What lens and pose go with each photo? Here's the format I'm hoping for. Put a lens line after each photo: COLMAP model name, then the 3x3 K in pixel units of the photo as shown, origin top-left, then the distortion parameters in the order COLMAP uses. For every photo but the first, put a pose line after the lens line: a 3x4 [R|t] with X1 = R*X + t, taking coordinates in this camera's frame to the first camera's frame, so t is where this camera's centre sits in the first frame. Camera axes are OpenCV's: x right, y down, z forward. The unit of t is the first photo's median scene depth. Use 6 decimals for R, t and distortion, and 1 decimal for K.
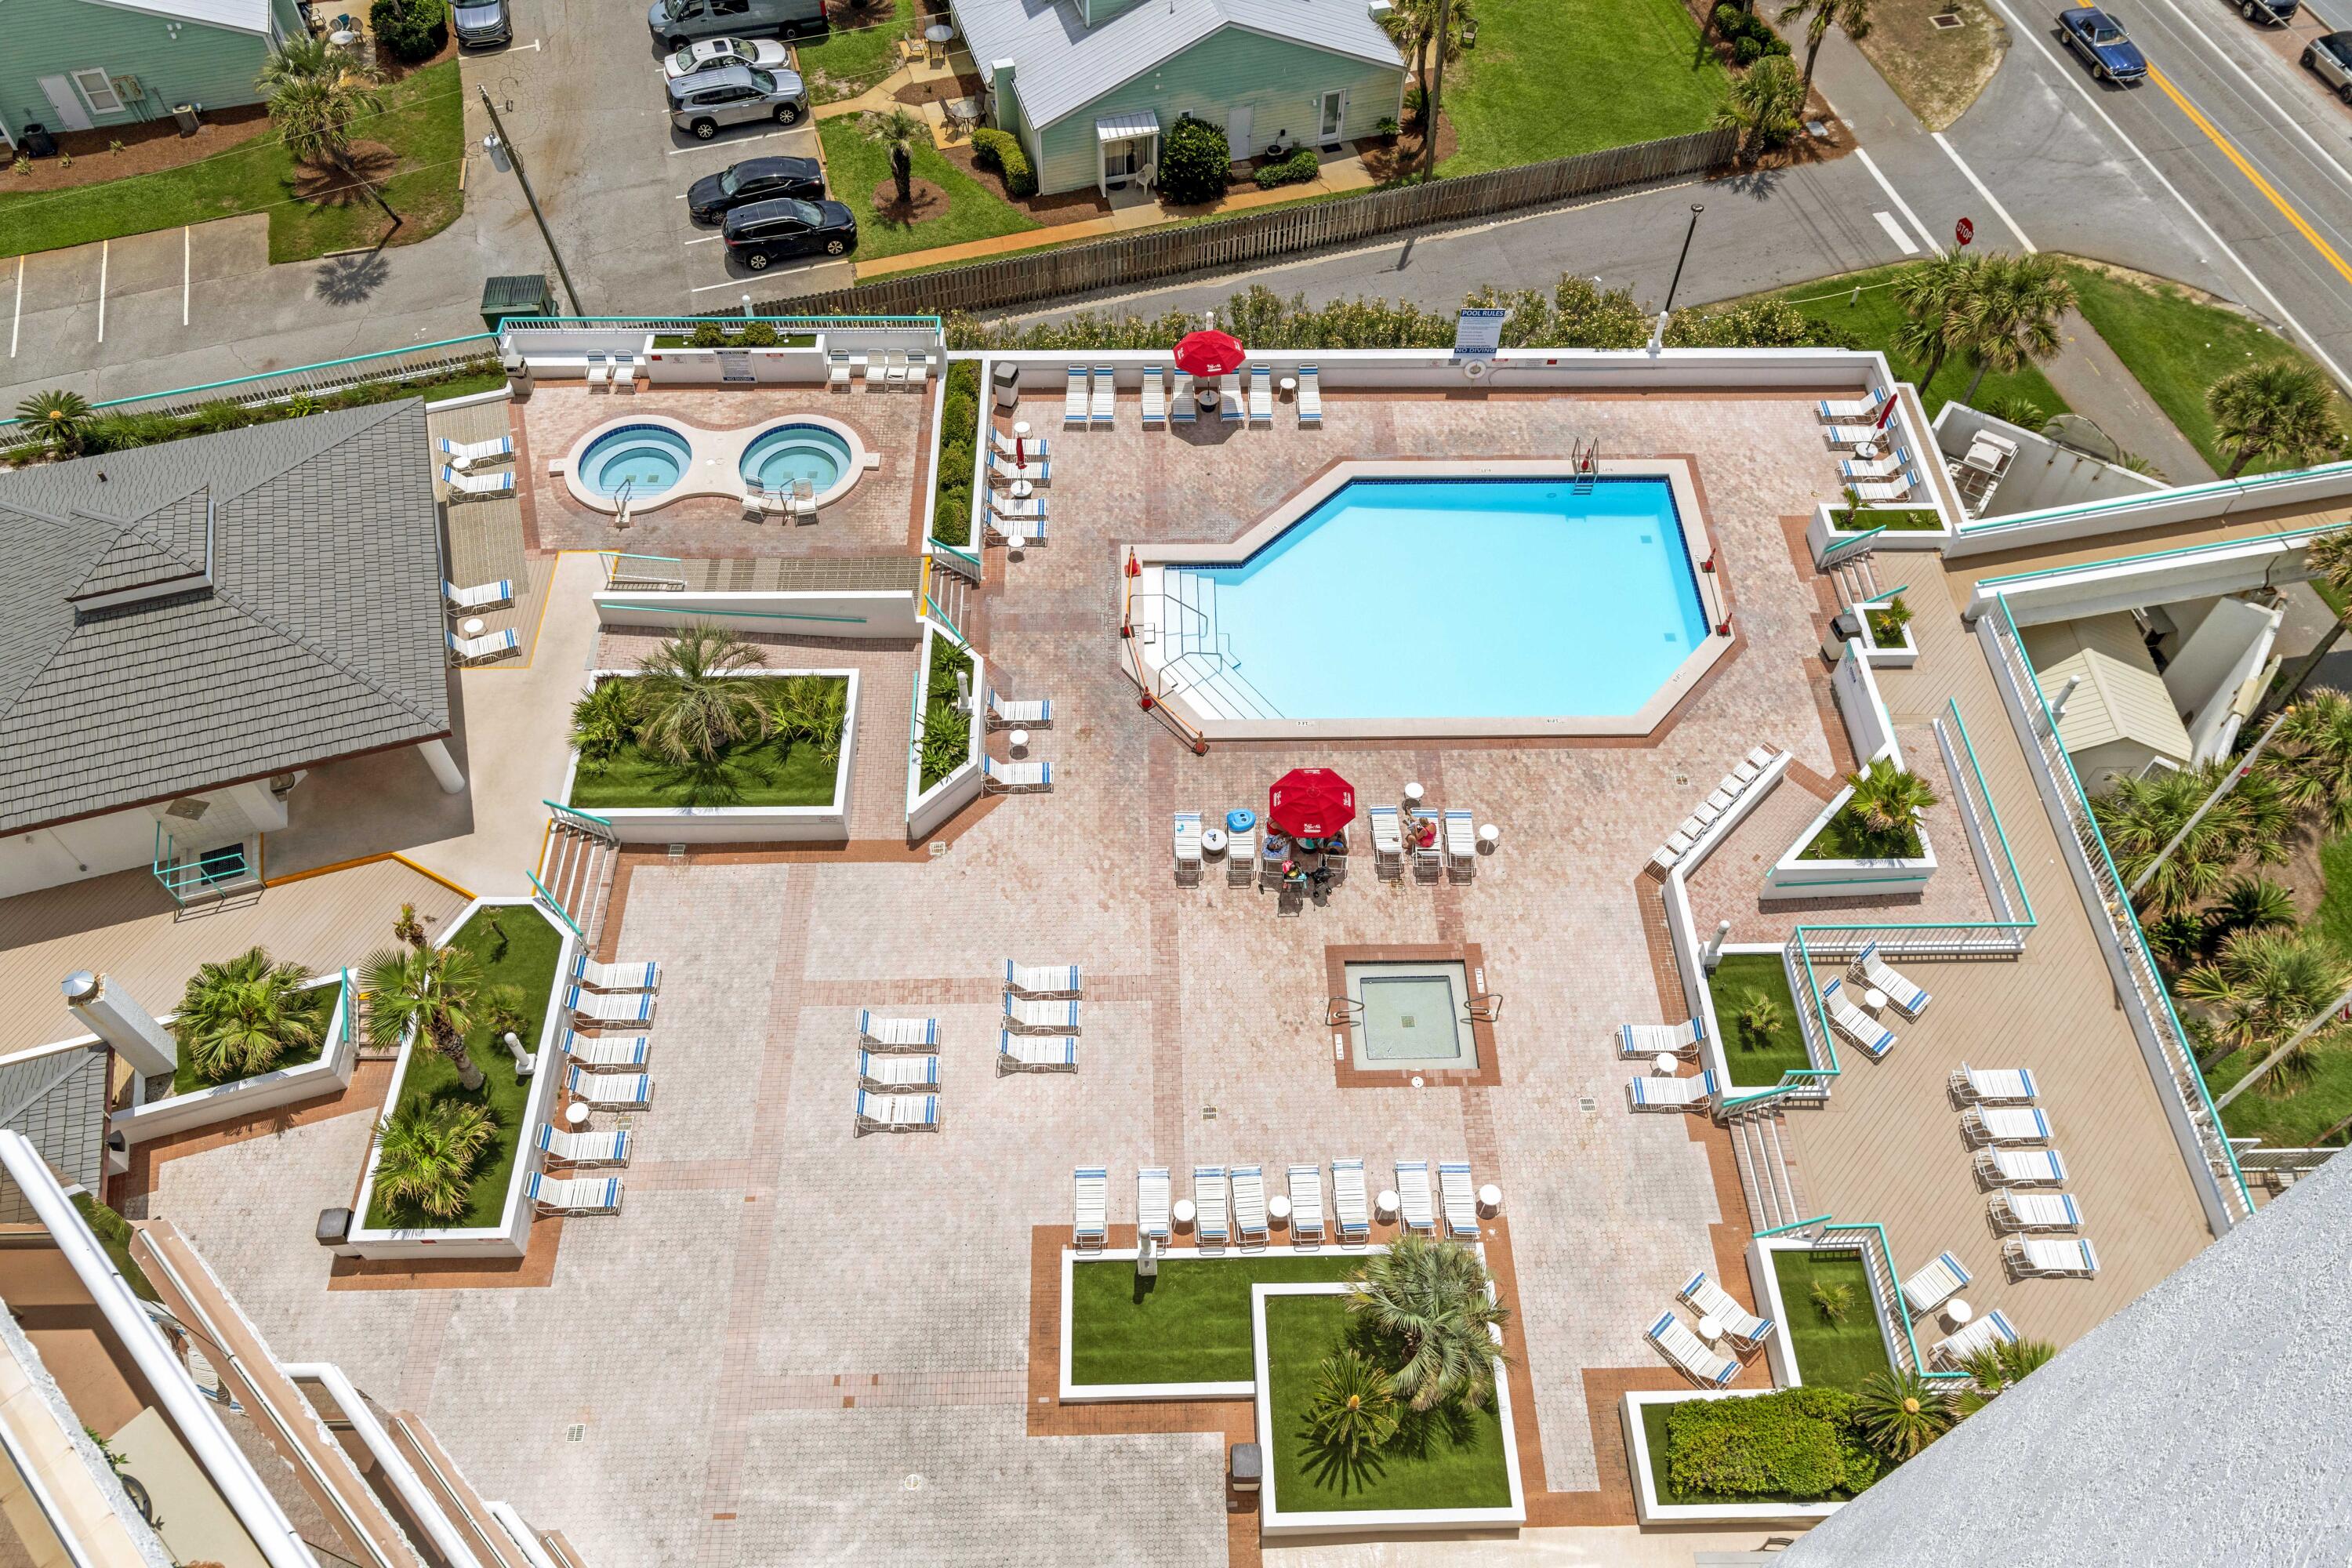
lens RADIAL K [[1675.6, 0, 1169.0], [0, 1675.6, 790.4], [0, 0, 1]] dist [0.006555, -0.002906]
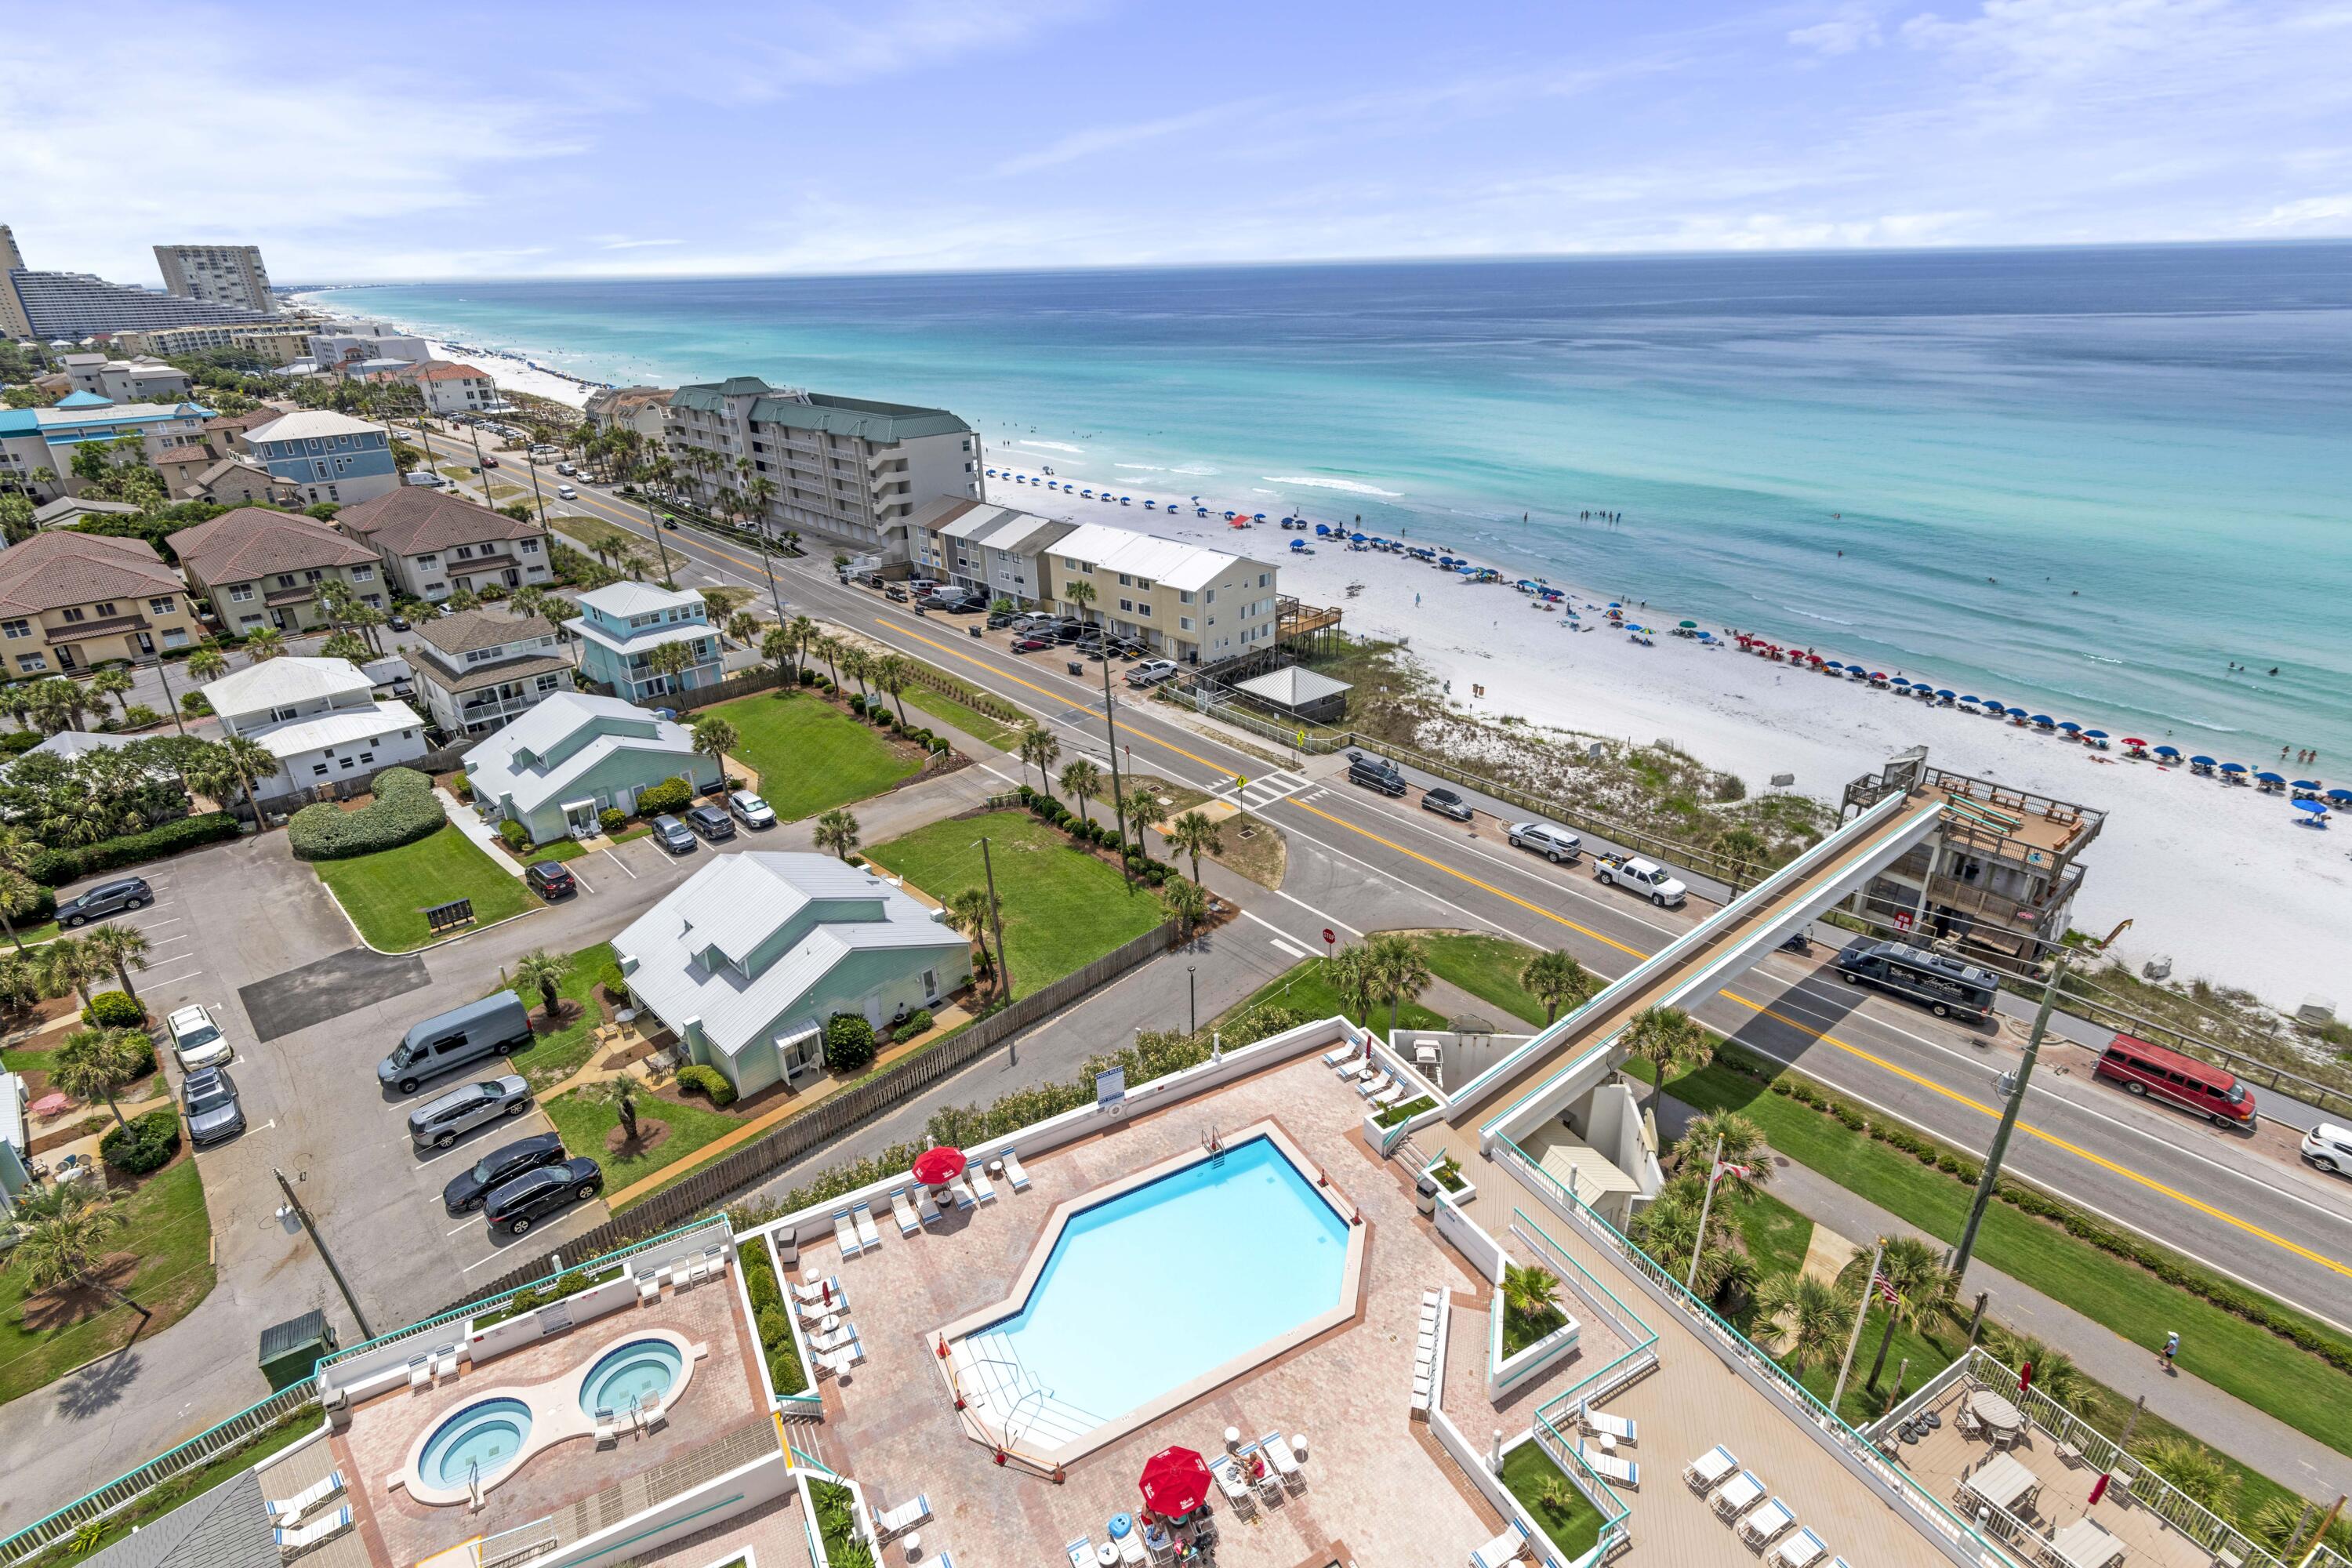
lens RADIAL K [[1155.1, 0, 1181.0], [0, 1155.1, 786.3], [0, 0, 1]] dist [0.003458, -0.000348]
pose [[0.883957, -0.220079, 0.412534, -0.117207], [0.397223, 0.818889, -0.414289, -0.044783], [-0.246644, 0.530082, 0.811283, 0.029613]]
